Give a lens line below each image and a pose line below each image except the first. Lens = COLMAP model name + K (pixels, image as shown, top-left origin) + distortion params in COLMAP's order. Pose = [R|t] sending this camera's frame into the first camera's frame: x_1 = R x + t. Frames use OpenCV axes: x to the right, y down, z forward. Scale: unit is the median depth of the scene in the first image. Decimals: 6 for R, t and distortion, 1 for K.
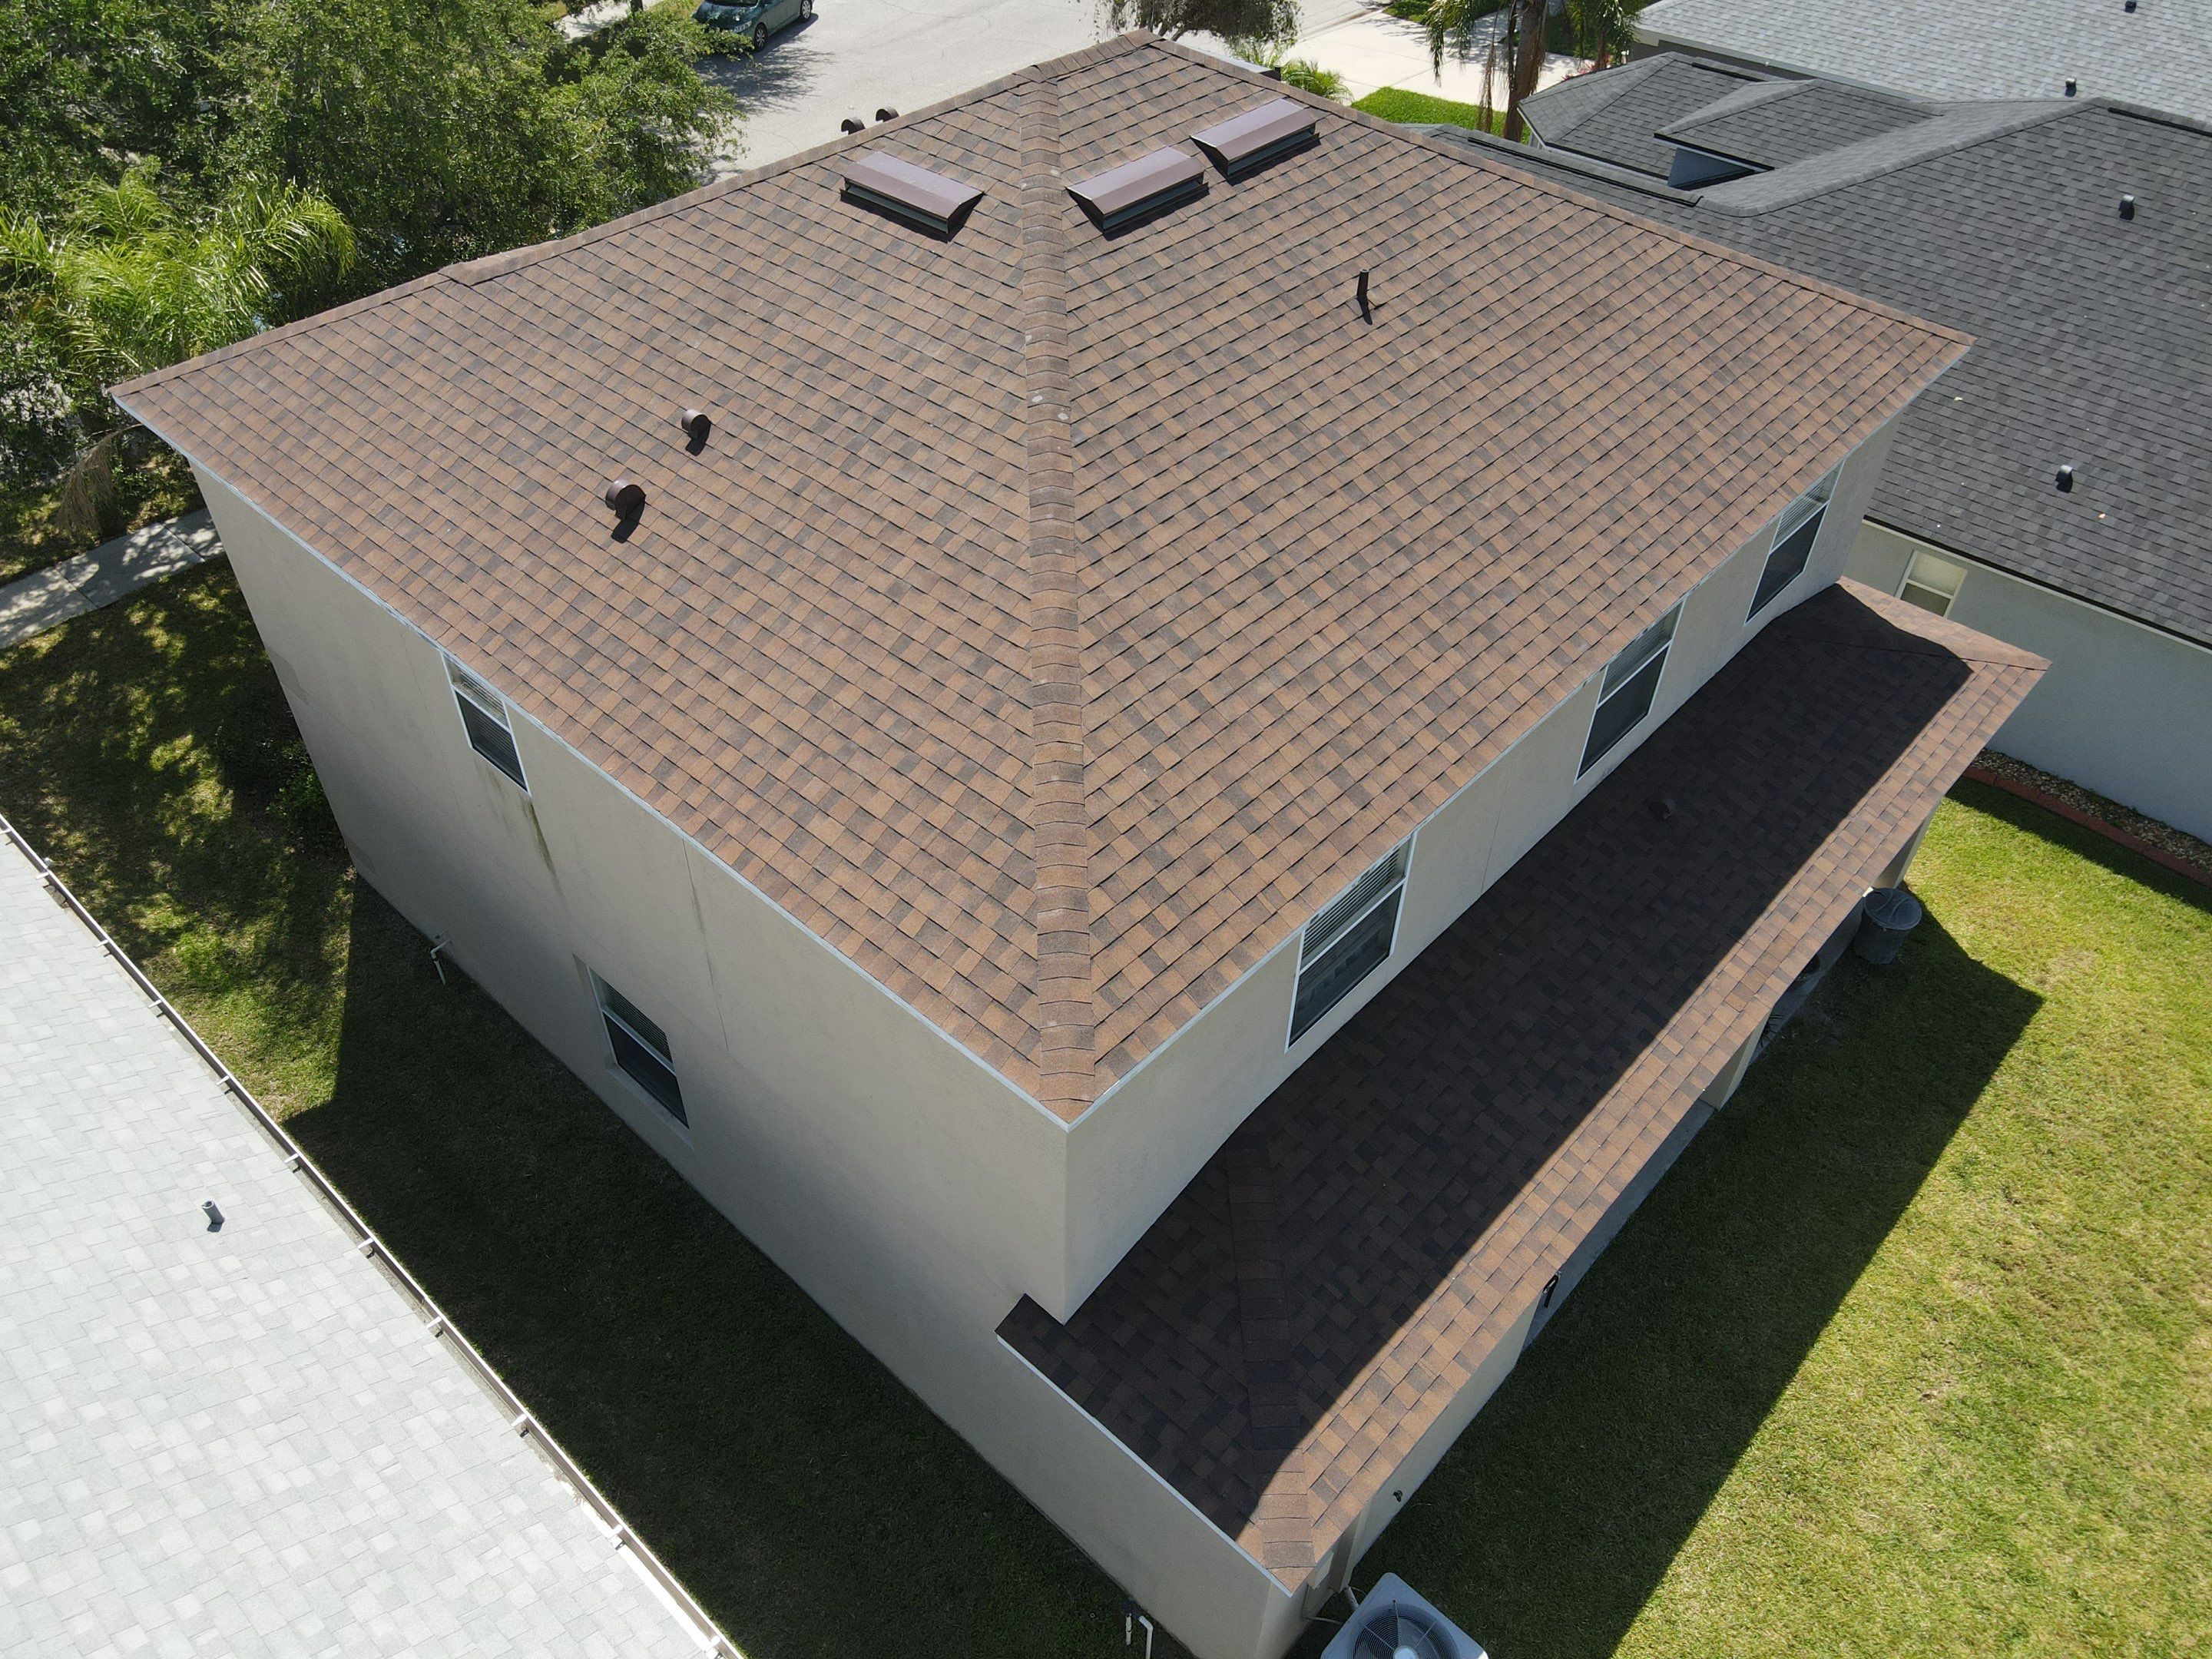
lens RADIAL K [[1621.2, 0, 1089.8], [0, 1621.2, 832.2], [0, 0, 1]] dist [0.002935, -0.010777]
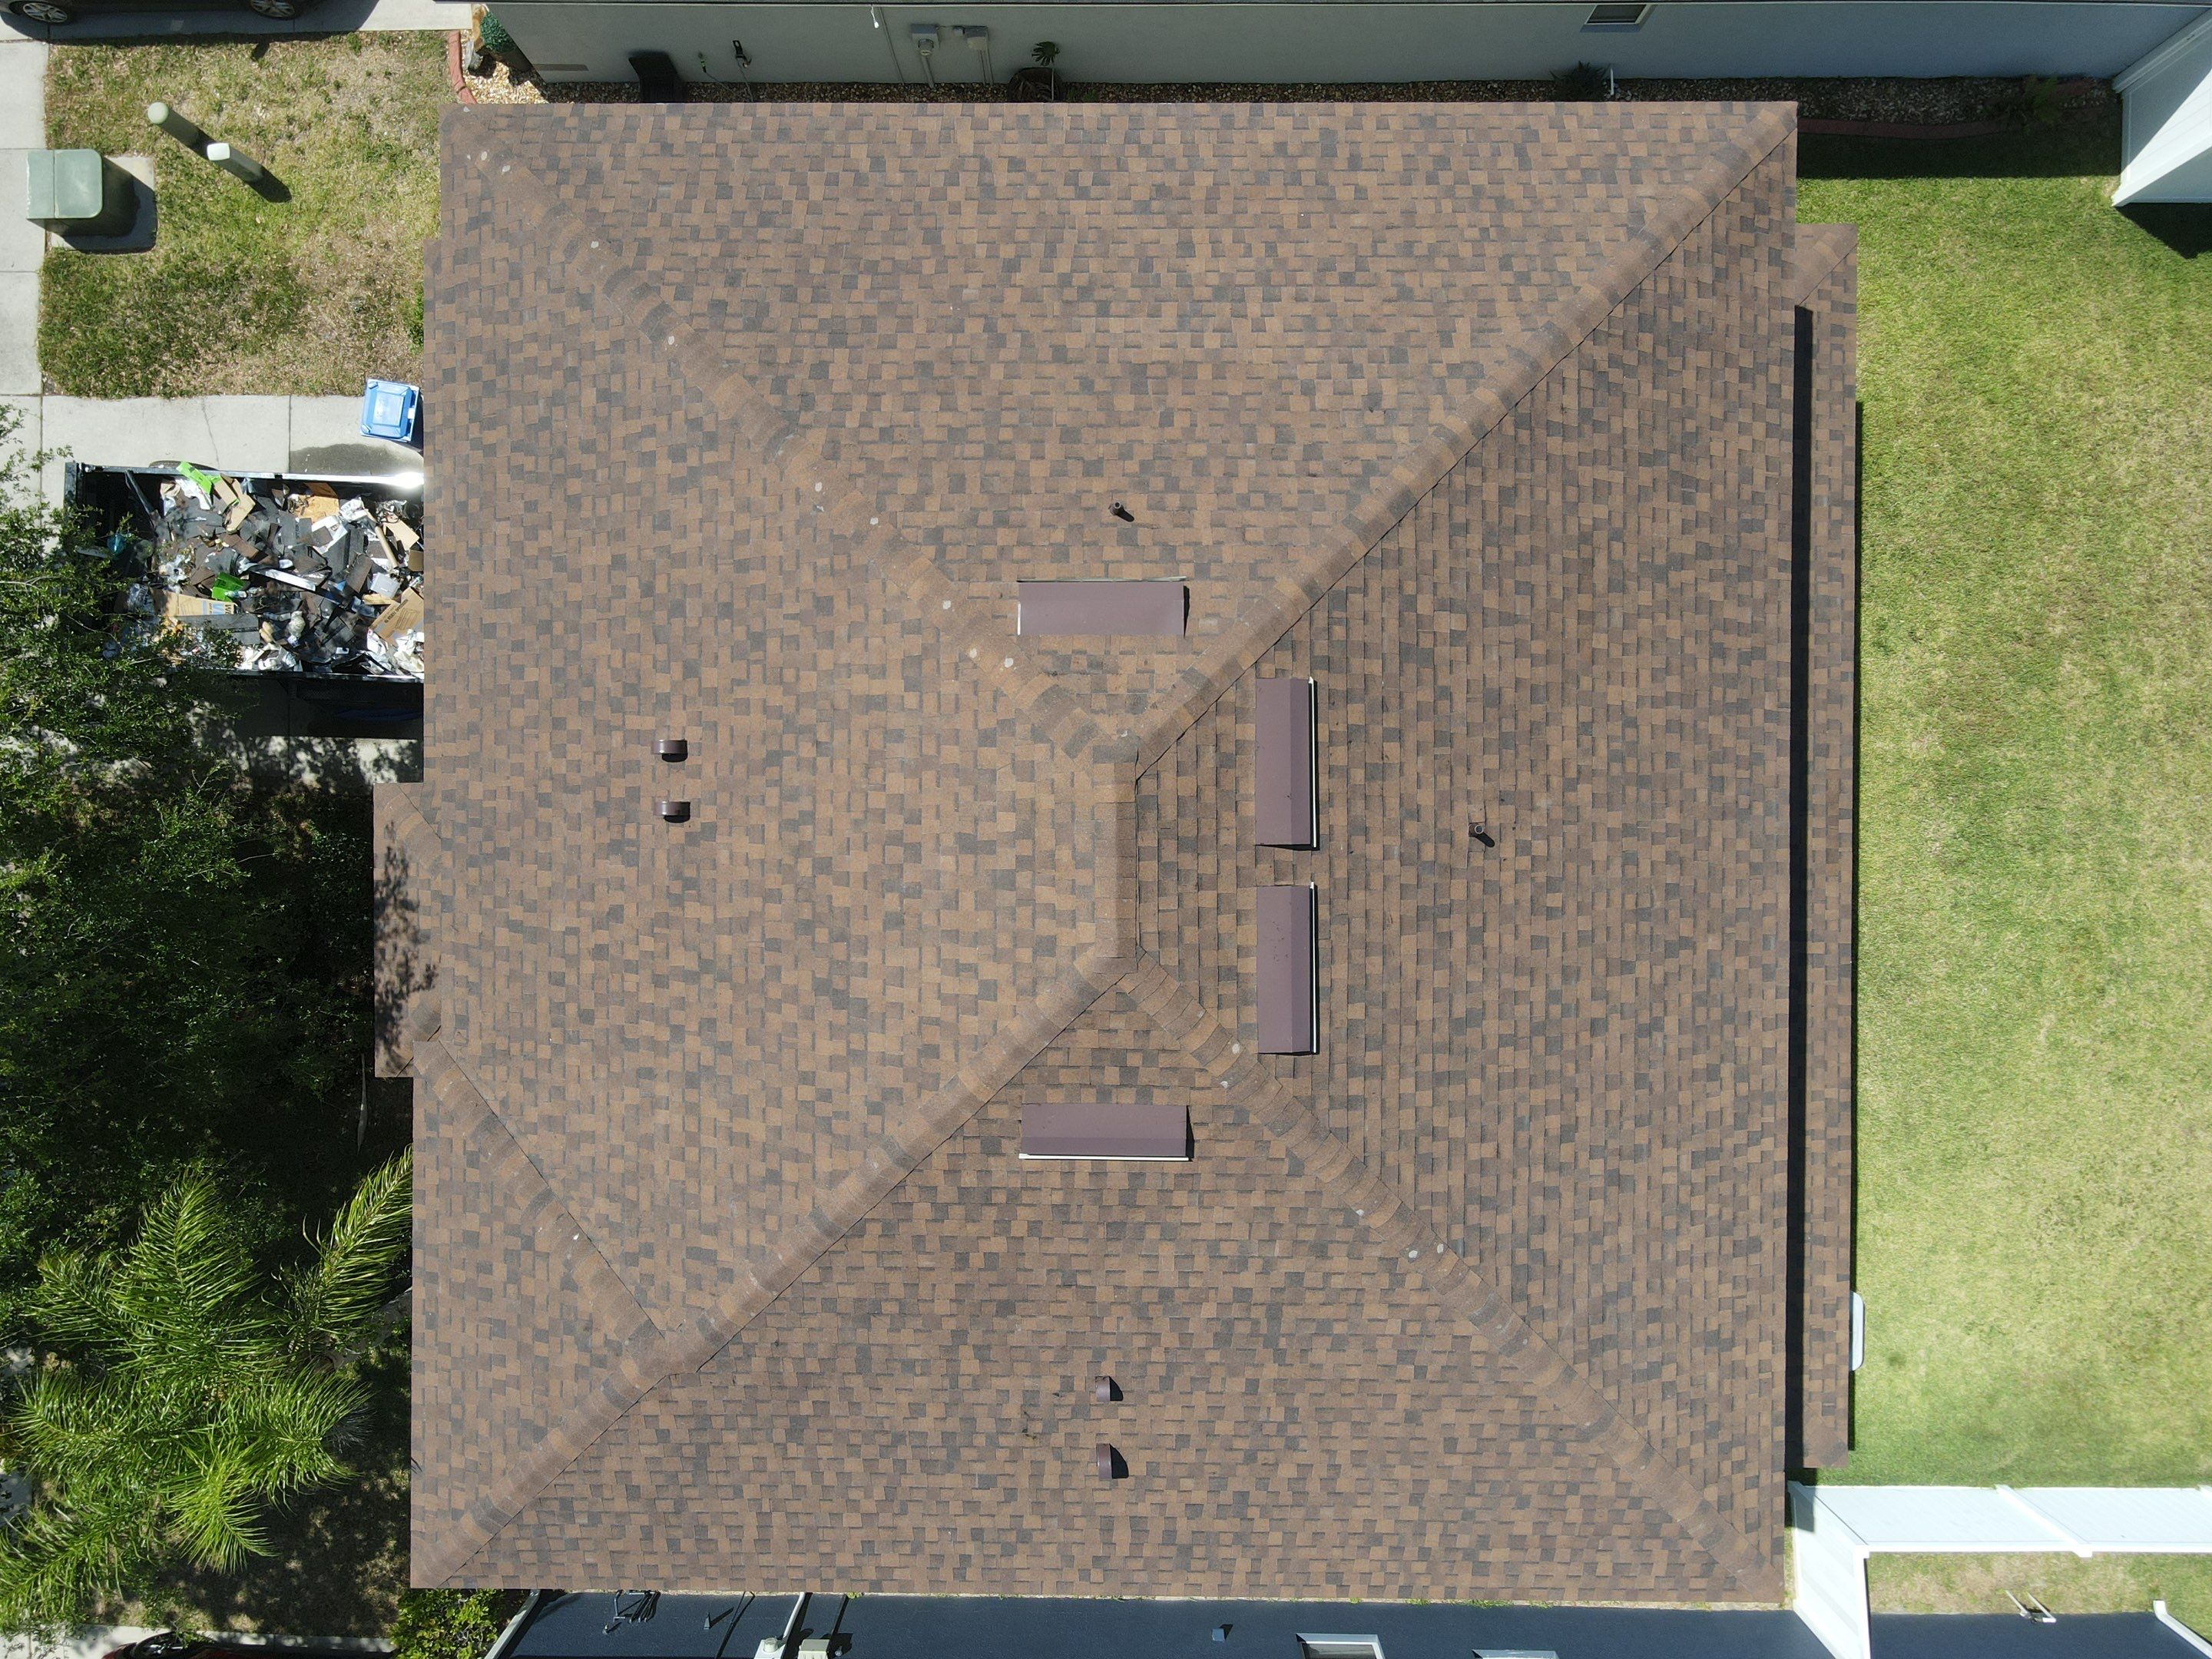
lens RADIAL K [[1620.1, 0, 1091.2], [0, 1620.1, 818.7], [0, 0, 1]] dist [-0.030009, 0.055876]
pose [[0.737826, -0.674760, -0.017660, 0.022299], [0.467389, 0.491846, 0.734599, -1.191965], [-0.486992, -0.550260, 0.678272, 0.482137]]
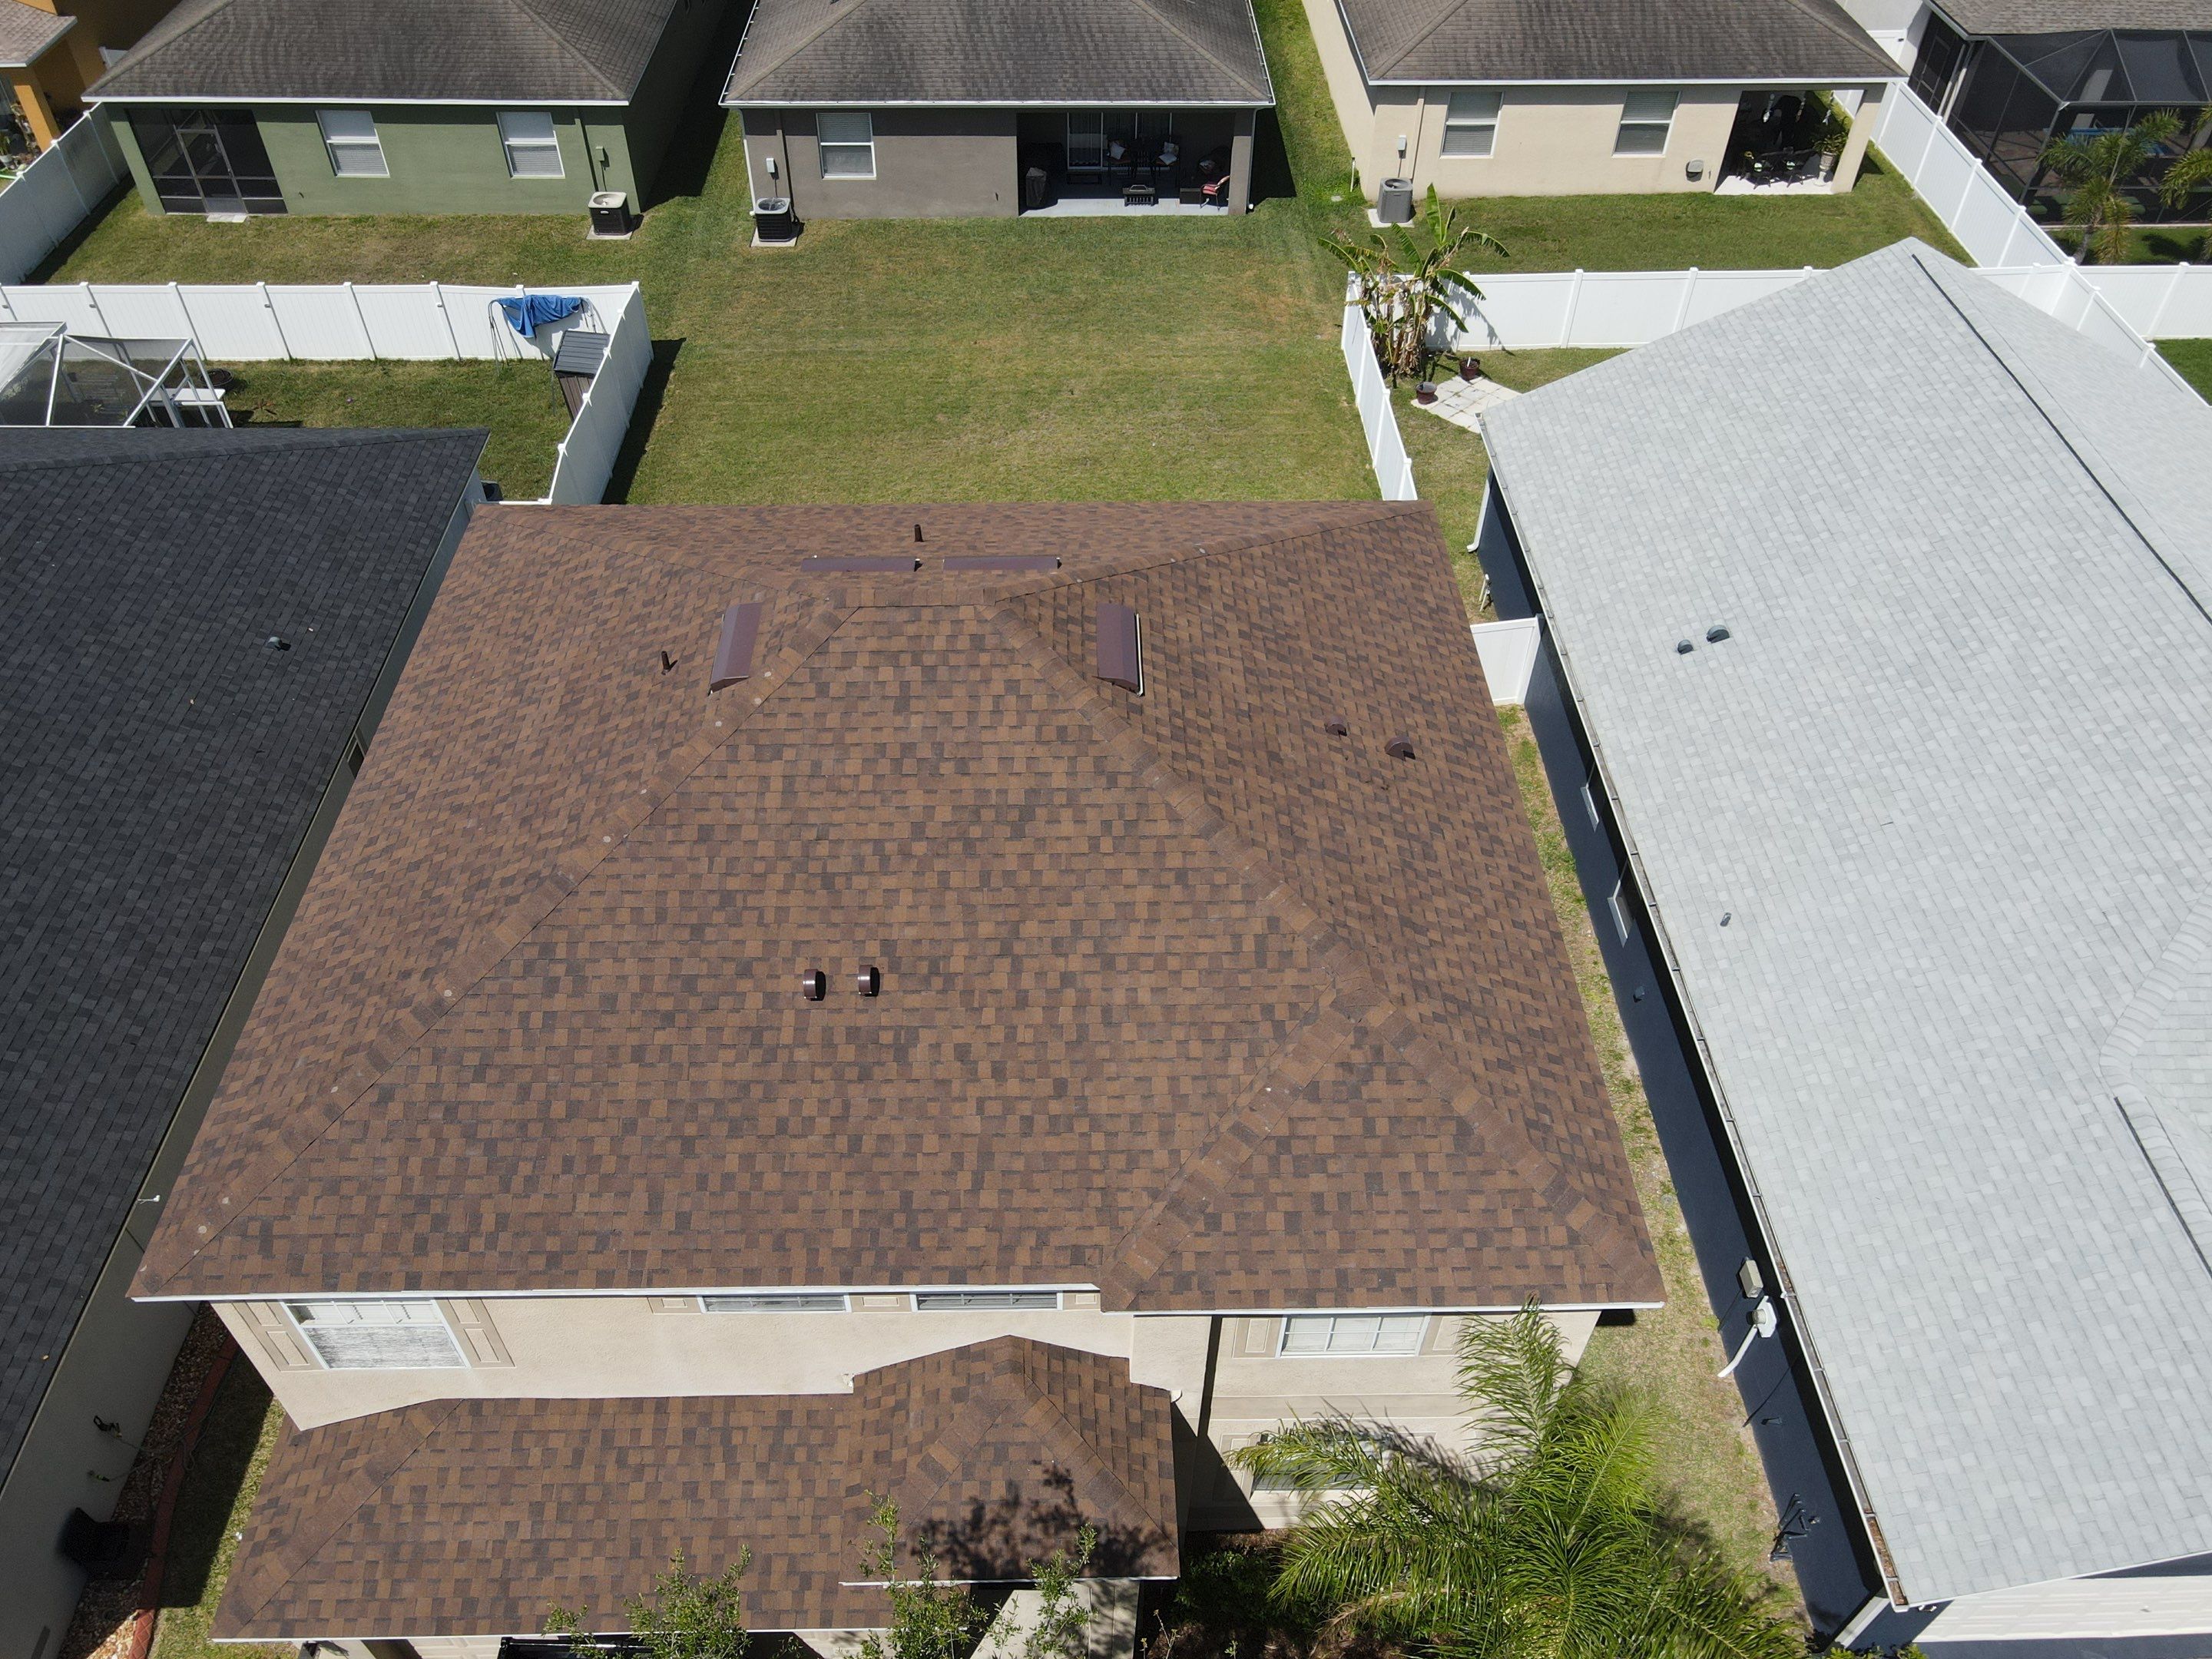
lens RADIAL K [[1603.3, 0, 1063.3], [0, 1603.3, 821.4], [0, 0, 1]] dist [-0.010307, 0.047811]
pose [[-0.684202, -0.517865, 0.513502, -0.815788], [0.491465, 0.192809, 0.849286, -1.491016], [-0.538823, 0.833451, 0.122592, 1.003254]]
